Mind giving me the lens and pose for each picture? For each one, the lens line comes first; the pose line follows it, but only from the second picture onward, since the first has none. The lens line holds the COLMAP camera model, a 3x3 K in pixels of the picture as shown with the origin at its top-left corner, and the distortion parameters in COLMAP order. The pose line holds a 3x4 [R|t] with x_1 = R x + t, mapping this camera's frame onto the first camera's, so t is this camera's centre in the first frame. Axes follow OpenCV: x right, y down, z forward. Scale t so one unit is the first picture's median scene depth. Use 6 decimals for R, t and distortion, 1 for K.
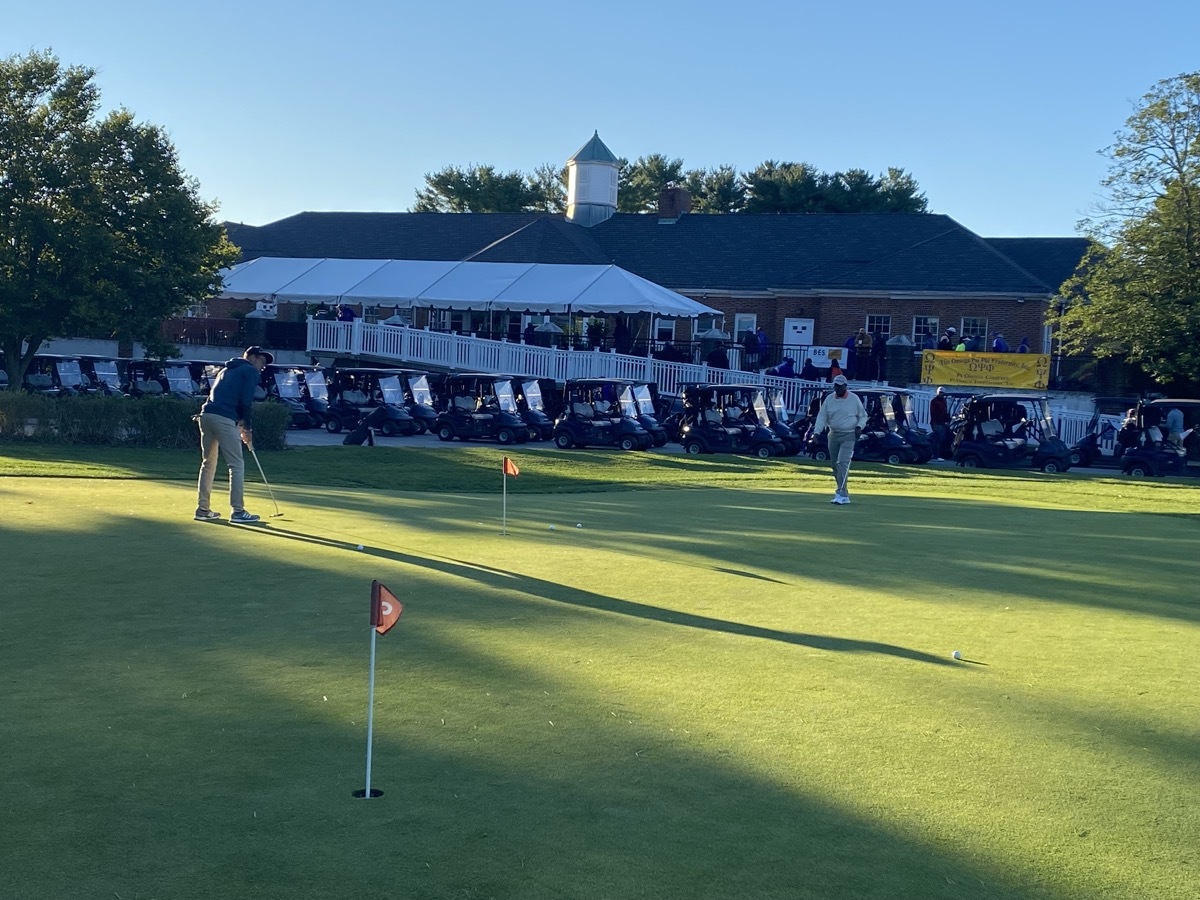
lens RADIAL K [[1551.0, 0, 600.0], [0, 1551.0, 450.0], [0, 0, 1]] dist [0.241058, -0.742303]
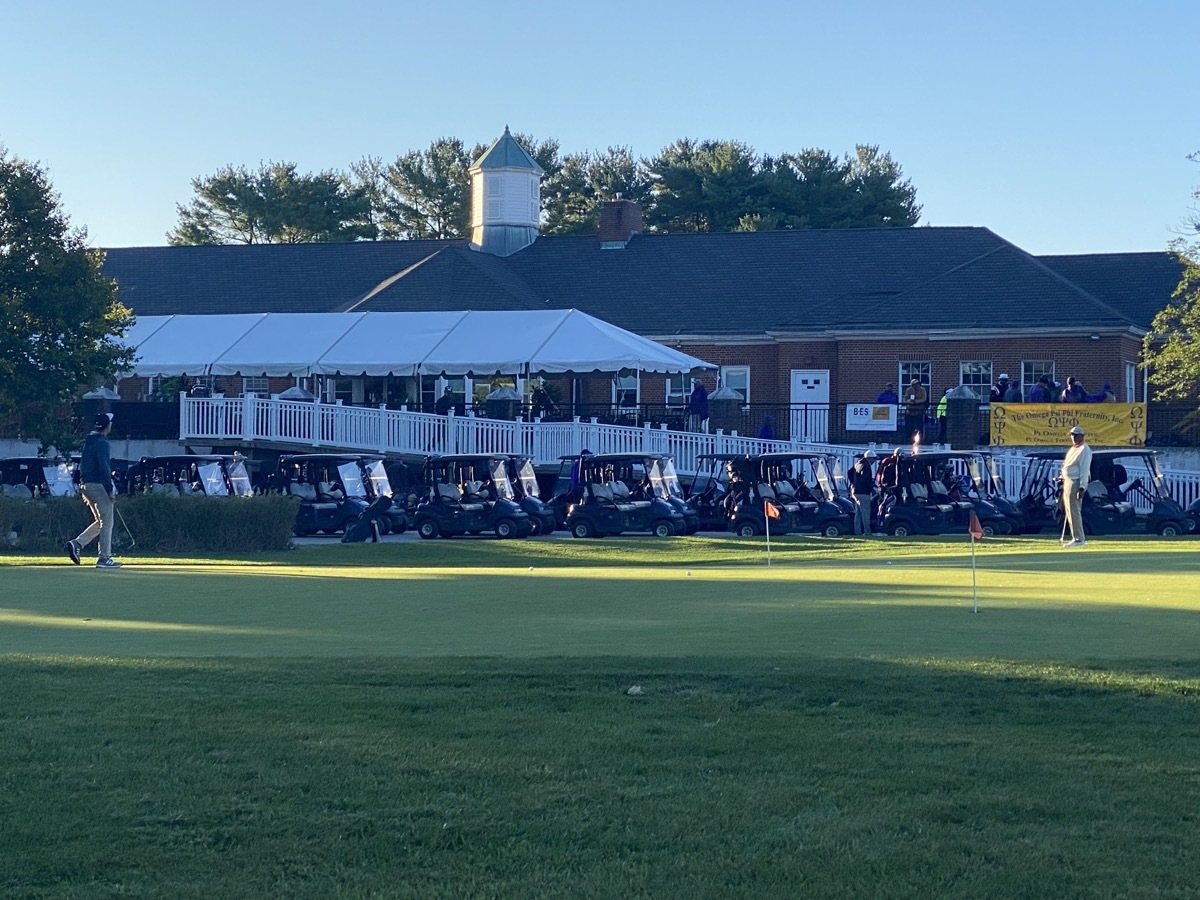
lens RADIAL K [[2469.8, 0, 615.0], [0, 2469.8, 446.7], [0, 0, 1]] dist [0.072098, 0.824583]
pose [[0.995085, -0.042938, 0.089232, -0.087915], [0.047821, 0.997431, -0.053326, 0.014767], [-0.086713, 0.057332, 0.994582, -0.215399]]
